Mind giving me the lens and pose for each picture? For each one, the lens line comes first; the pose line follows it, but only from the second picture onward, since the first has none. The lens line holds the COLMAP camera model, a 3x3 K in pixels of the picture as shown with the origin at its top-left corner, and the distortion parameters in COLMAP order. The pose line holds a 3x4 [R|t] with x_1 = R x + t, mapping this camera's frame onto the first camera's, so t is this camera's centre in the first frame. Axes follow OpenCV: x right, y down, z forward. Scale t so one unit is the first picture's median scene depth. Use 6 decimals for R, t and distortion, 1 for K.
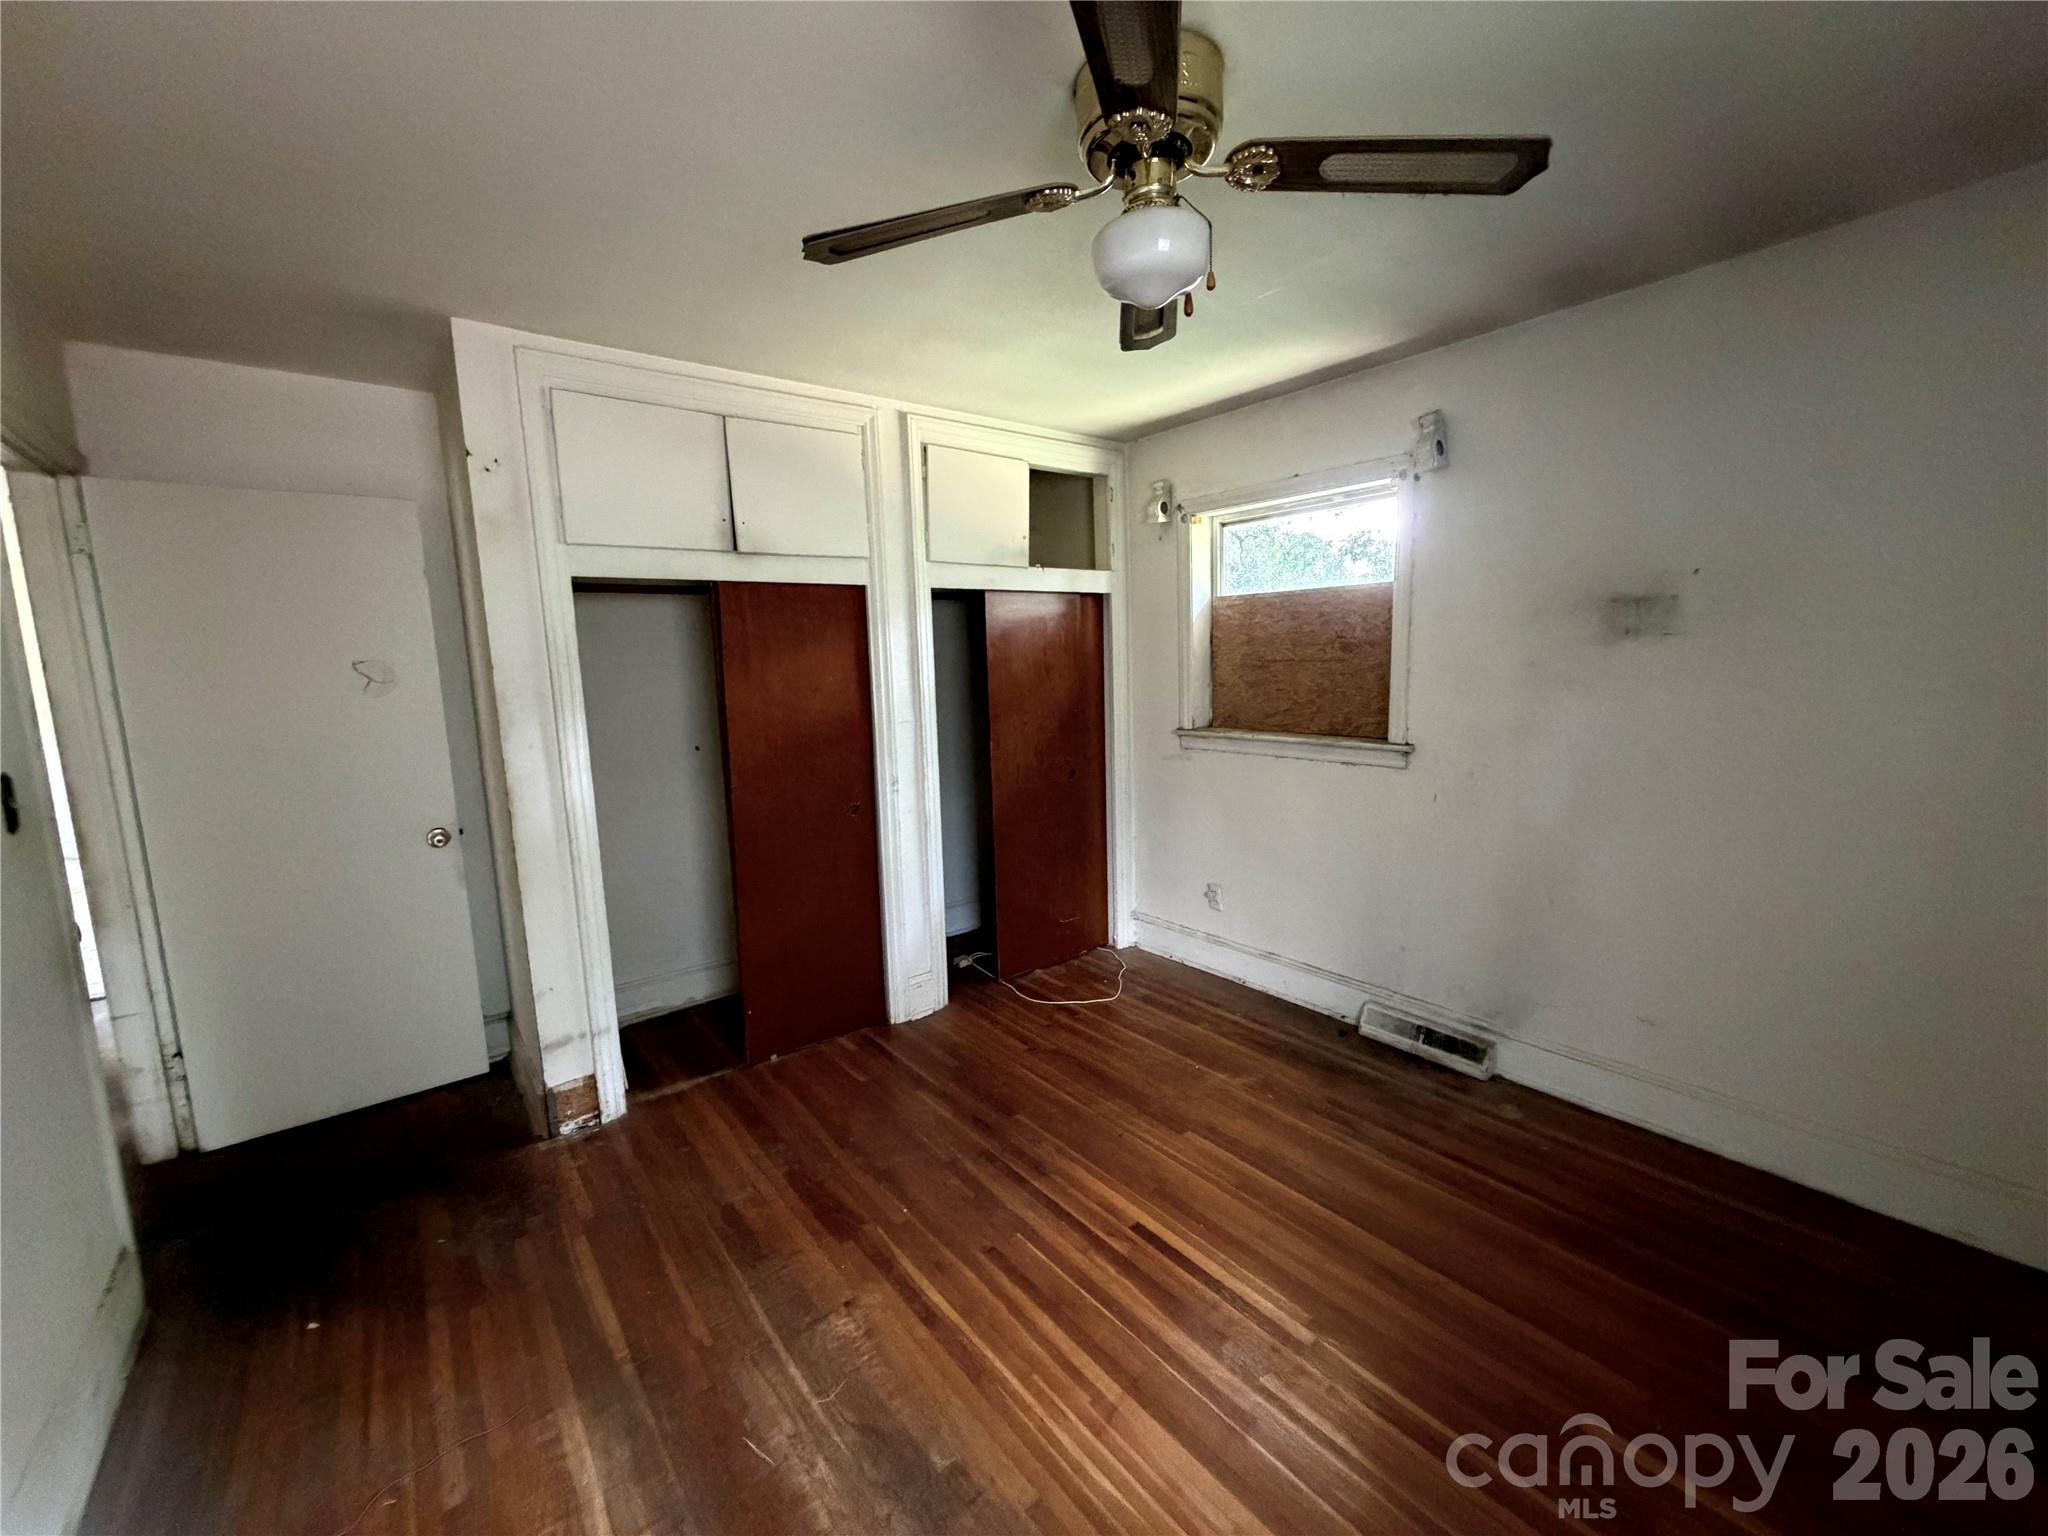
lens RADIAL K [[819.5, 0, 1011.4], [0, 819.5, 770.7], [0, 0, 1]] dist [0.002228, 0.000541]
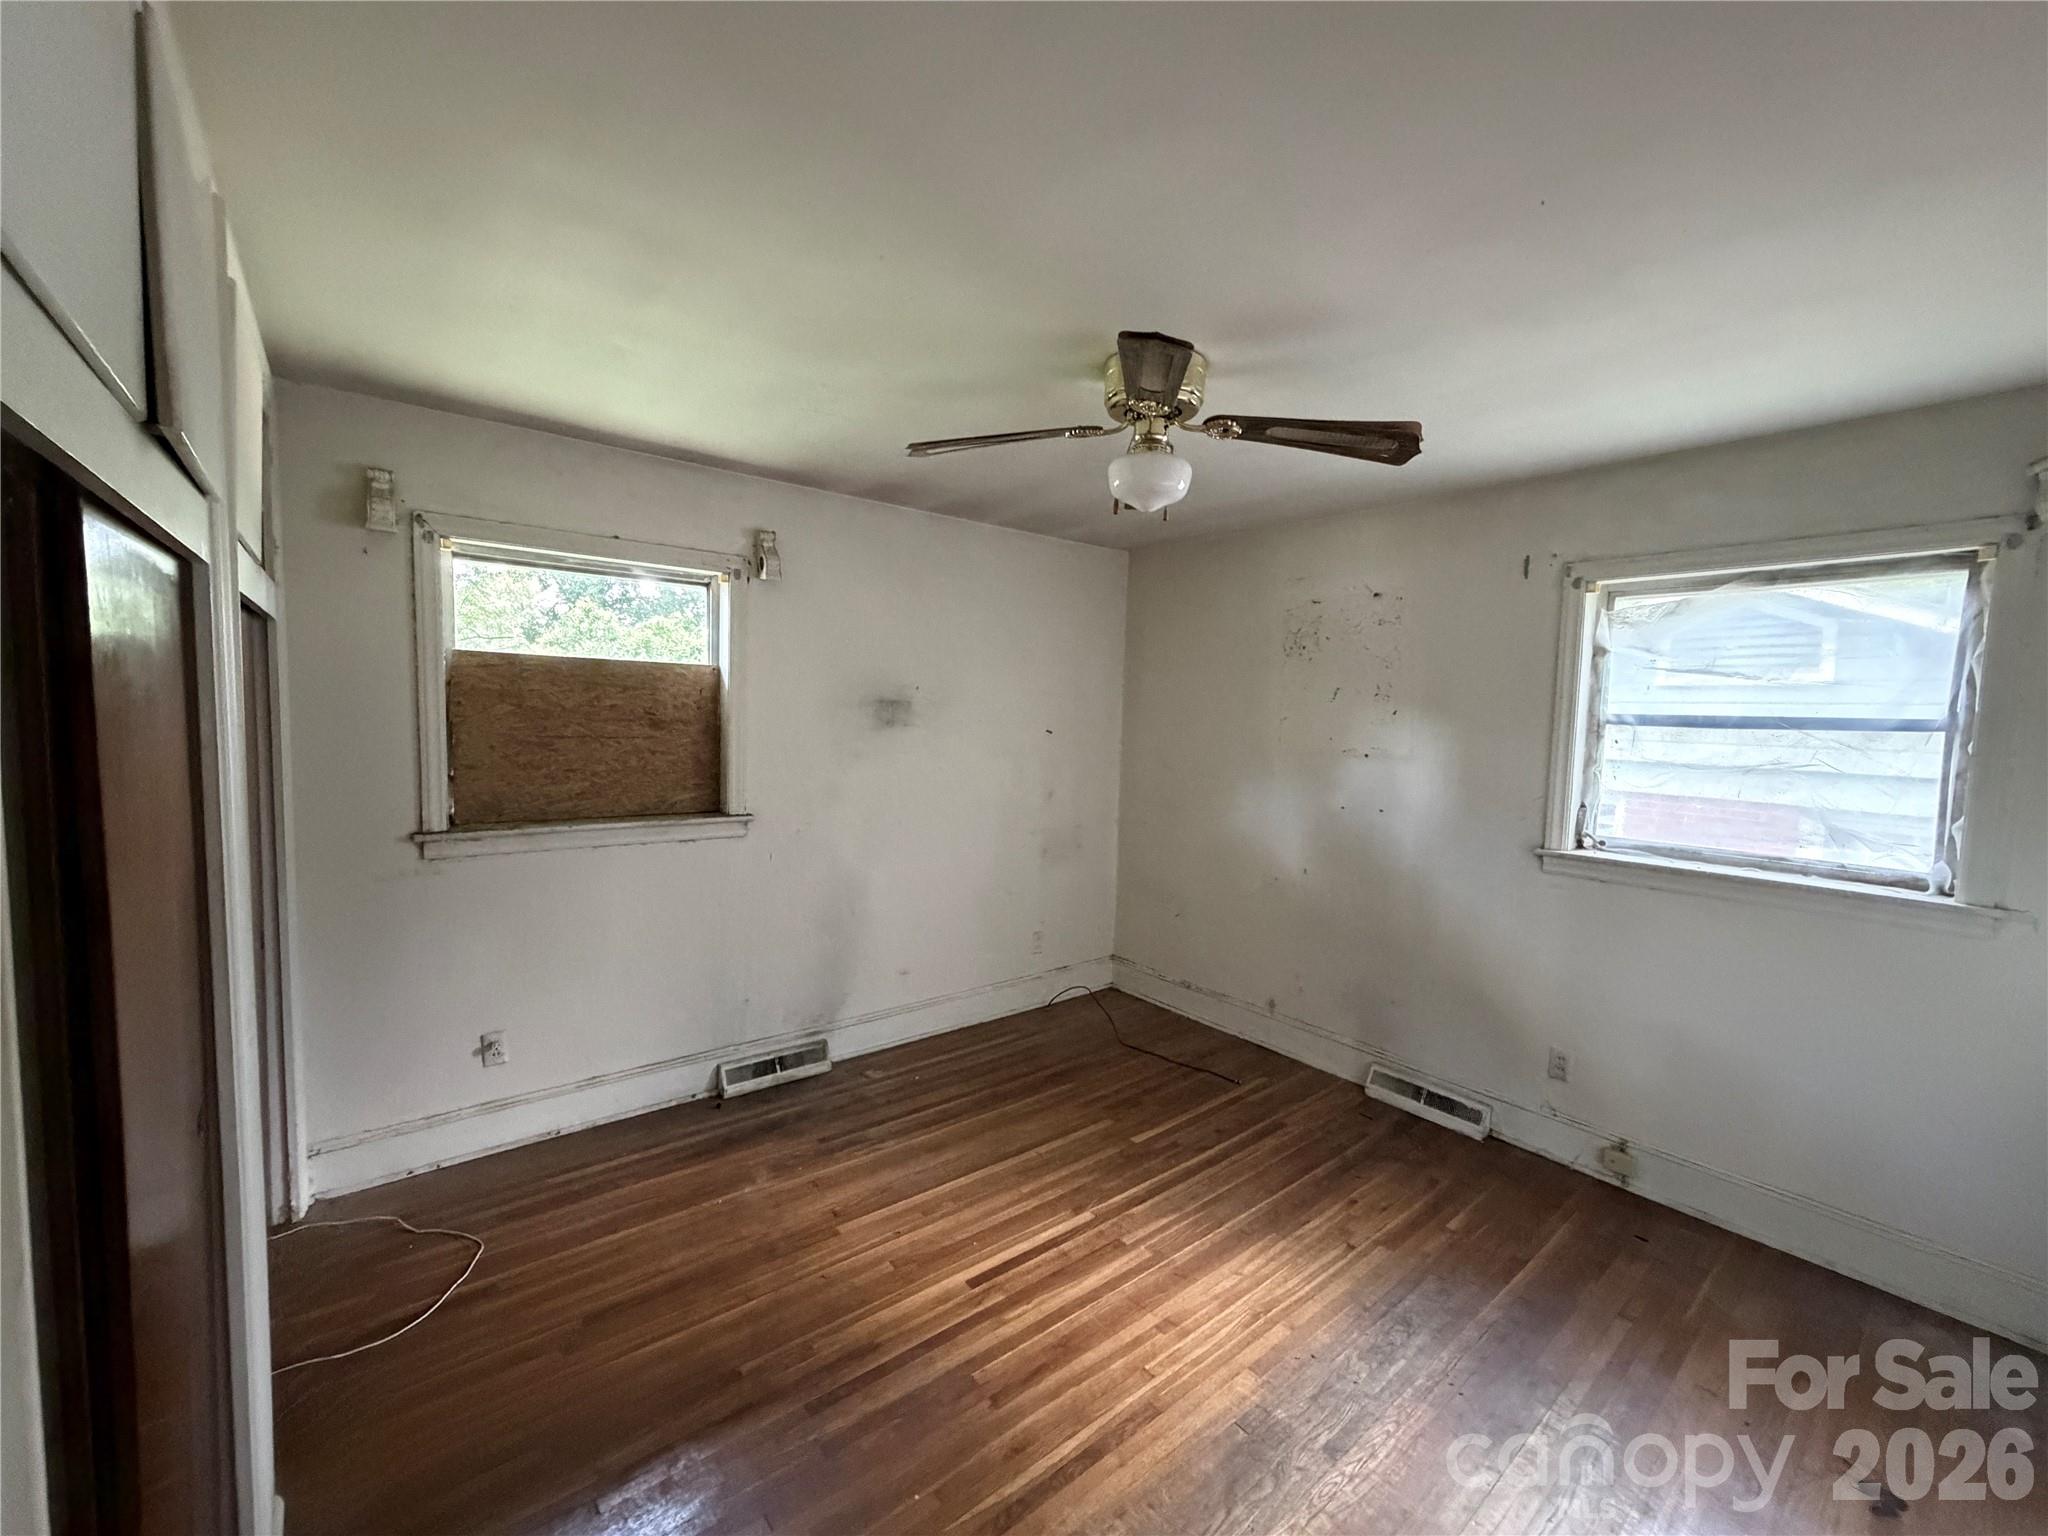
lens RADIAL K [[819.5, 0, 1023.2], [0, 819.5, 773.0], [0, 0, 1]] dist [0.002228, 0.000541]
pose [[-0.021945, -0.049329, 0.998541, -0.713224], [0.108648, 0.992749, 0.051431, -0.117216], [-0.993838, 0.109618, -0.016426, 0.720713]]
